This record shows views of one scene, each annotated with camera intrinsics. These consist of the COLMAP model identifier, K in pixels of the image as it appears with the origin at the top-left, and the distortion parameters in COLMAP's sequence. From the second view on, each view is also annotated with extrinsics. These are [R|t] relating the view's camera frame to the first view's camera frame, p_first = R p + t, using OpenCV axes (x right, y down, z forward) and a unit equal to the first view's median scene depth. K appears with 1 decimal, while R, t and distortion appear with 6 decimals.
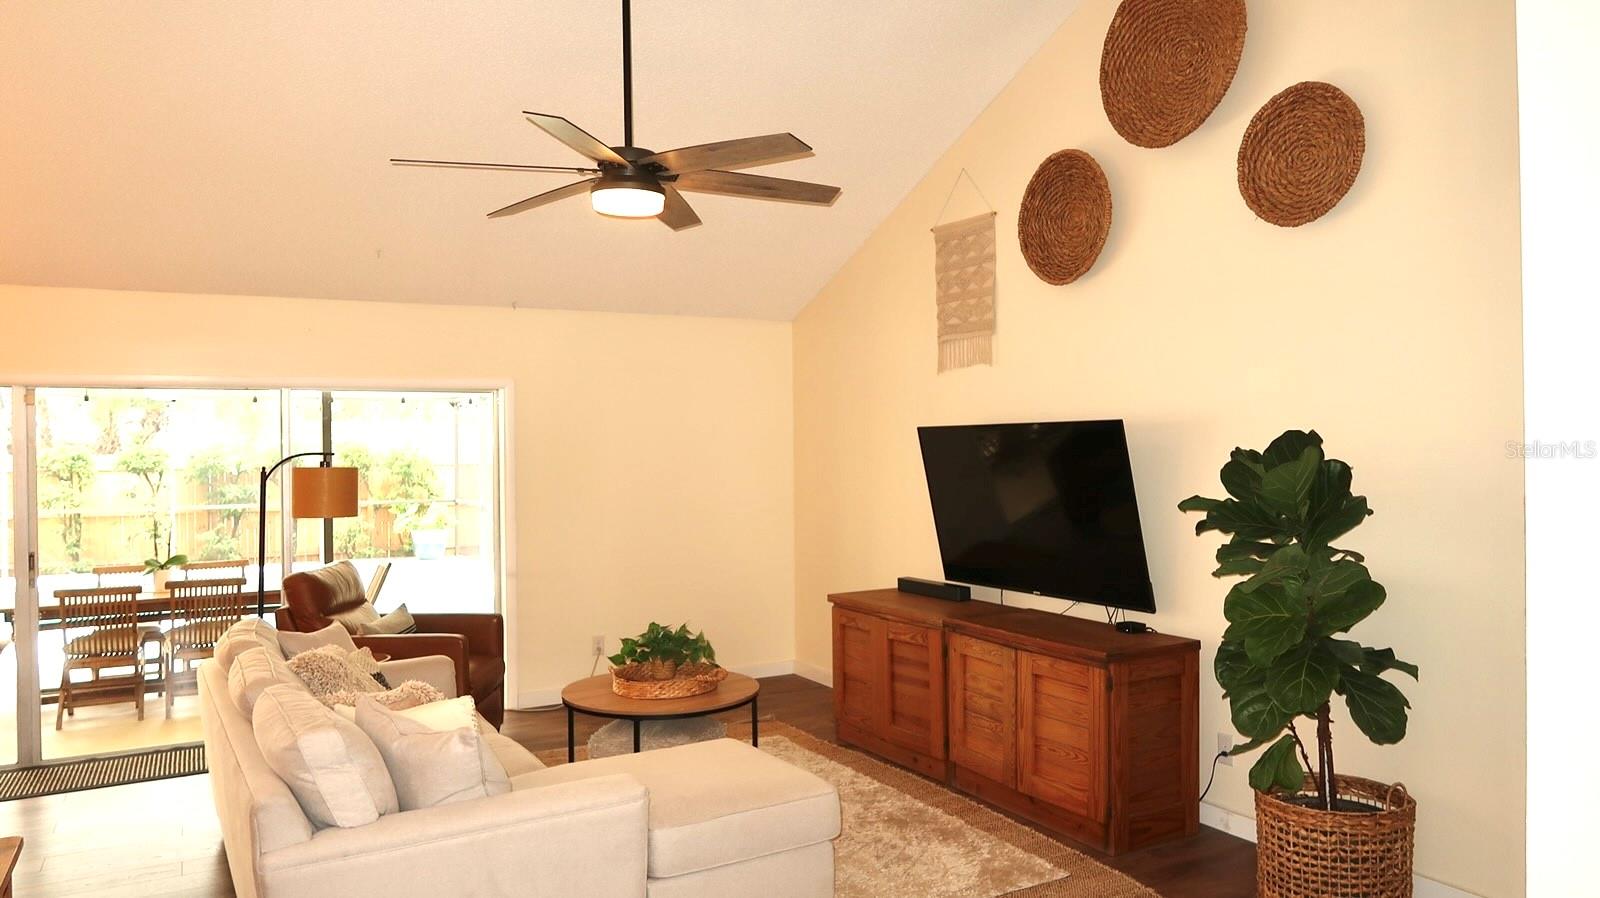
lens RADIAL K [[1102.0, 0, 797.1], [0, 1102.0, 440.4], [0, 0, 1]] dist [-0.025602, 0.004205]
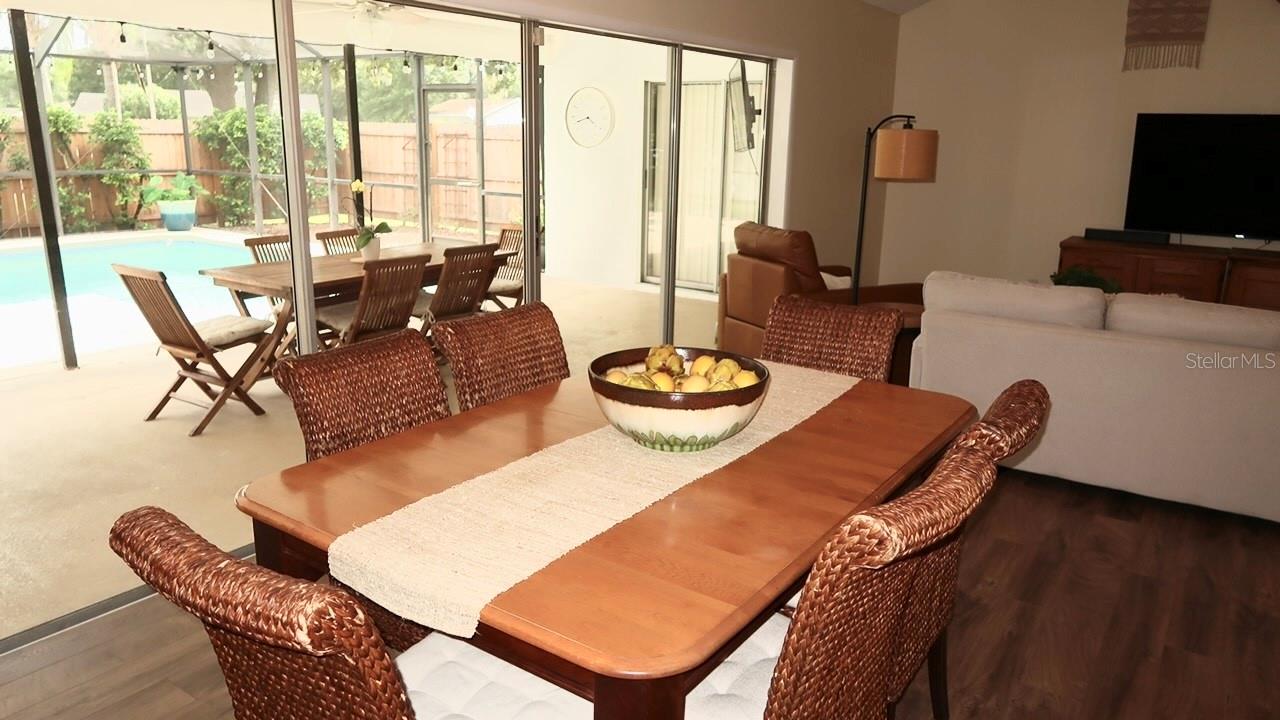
lens RADIAL K [[881.6, 0, 648.0], [0, 881.6, 364.3], [0, 0, 1]] dist [-0.025602, 0.004205]
pose [[0.904042, -0.082668, 0.419373, -0.907354], [-0.028827, 0.967095, 0.252778, 0.031806], [-0.426471, -0.240611, 0.871911, 0.270402]]
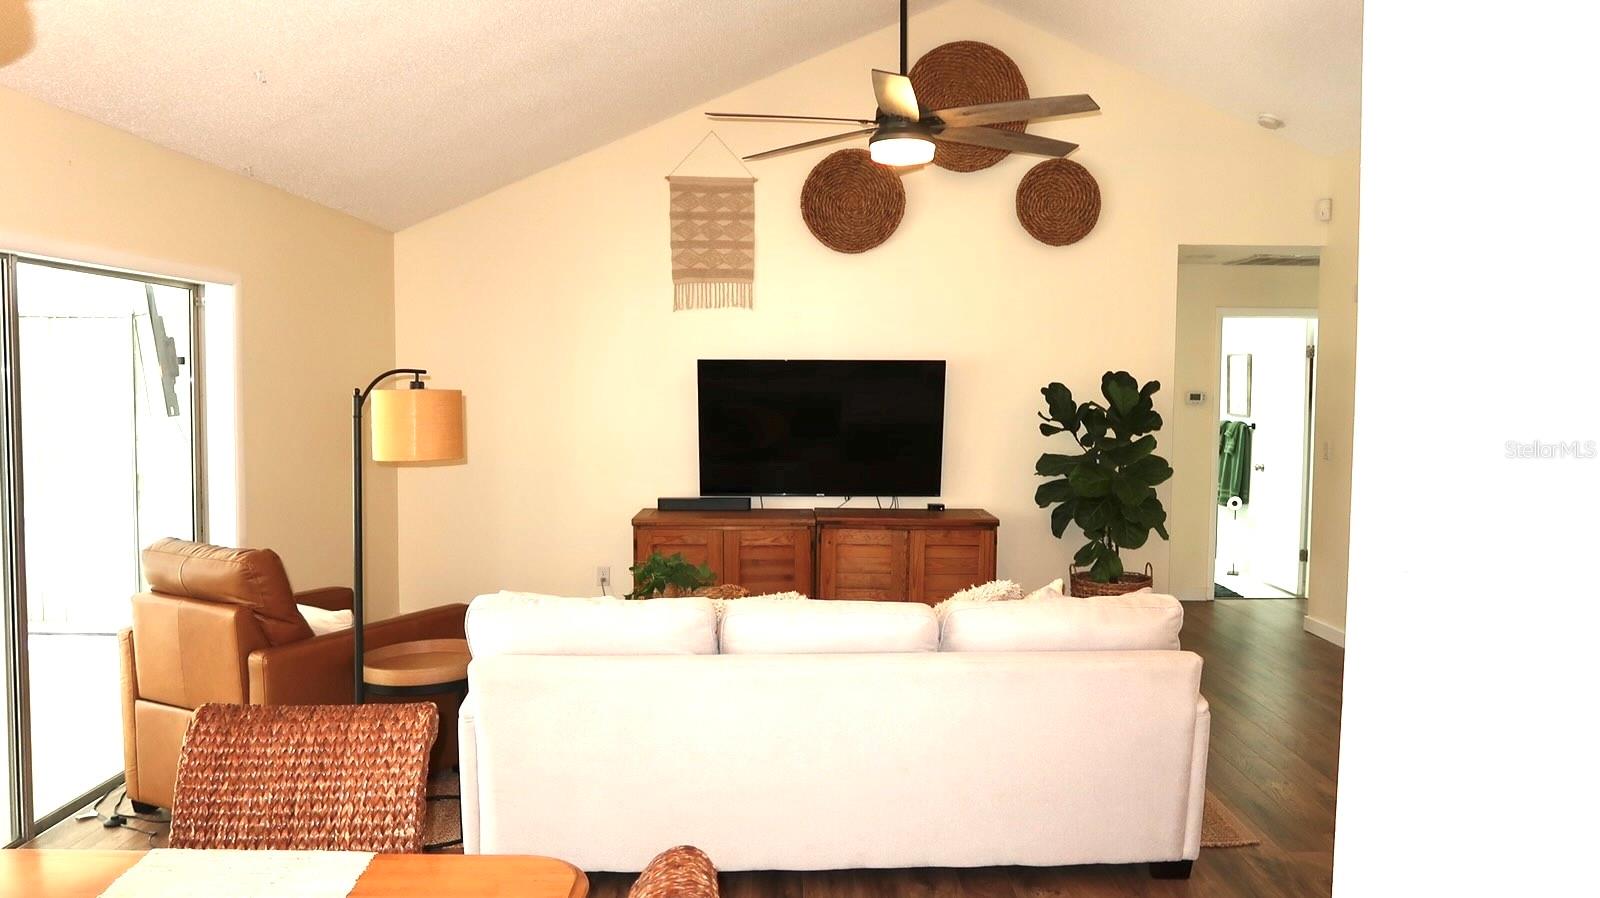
lens RADIAL K [[1102.0, 0, 810.9], [0, 1102.0, 441.1], [0, 0, 1]] dist [-0.025602, 0.004205]
pose [[0.489820, -0.031166, 0.871266, -0.821632], [-0.013528, 0.998969, 0.043339, 0.020726], [-0.871718, -0.033015, 0.488894, 0.364625]]
